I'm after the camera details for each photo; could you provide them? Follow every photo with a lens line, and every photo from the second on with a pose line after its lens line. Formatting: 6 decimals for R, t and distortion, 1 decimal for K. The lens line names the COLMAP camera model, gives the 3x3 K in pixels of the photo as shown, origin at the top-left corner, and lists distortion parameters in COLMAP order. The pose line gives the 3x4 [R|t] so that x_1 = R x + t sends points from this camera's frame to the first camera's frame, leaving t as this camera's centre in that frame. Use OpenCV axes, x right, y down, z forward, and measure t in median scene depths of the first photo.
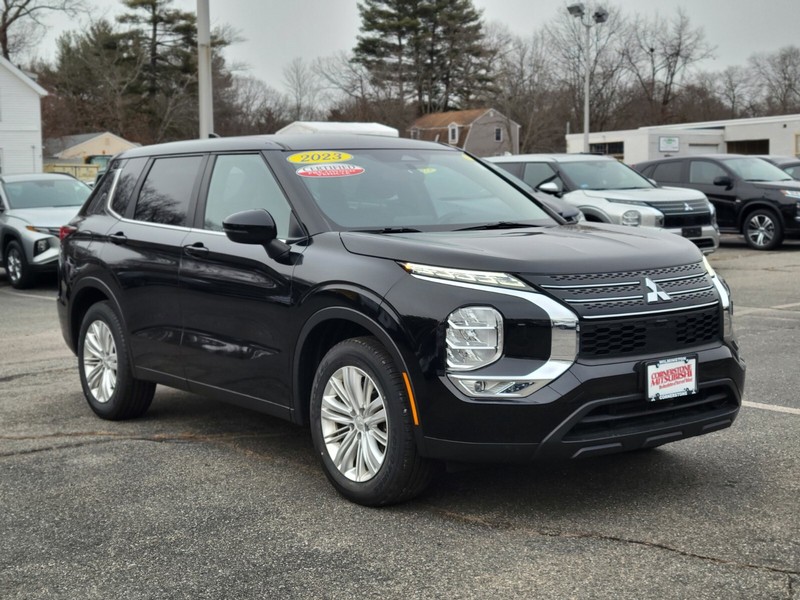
lens RADIAL K [[1235.9, 0, 419.4], [0, 1235.9, 300.9], [0, 0, 1]] dist [0.049020, -0.056235]
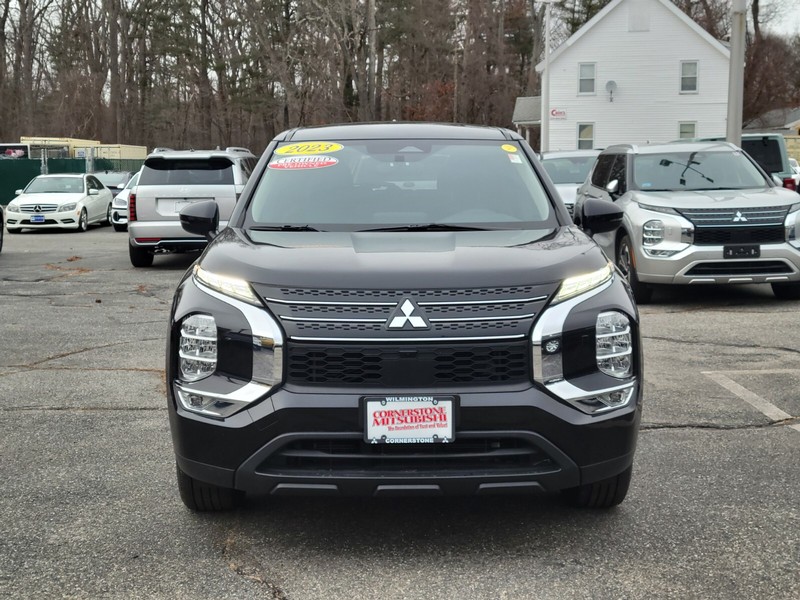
lens RADIAL K [[1197.4, 0, 412.4], [0, 1197.4, 298.6], [0, 0, 1]] dist [0.072011, -0.107126]
pose [[0.814564, 0.080899, -0.574405, 0.672671], [-0.072115, 0.996668, 0.038103, -0.051592], [0.575574, 0.010386, 0.817684, 0.337958]]
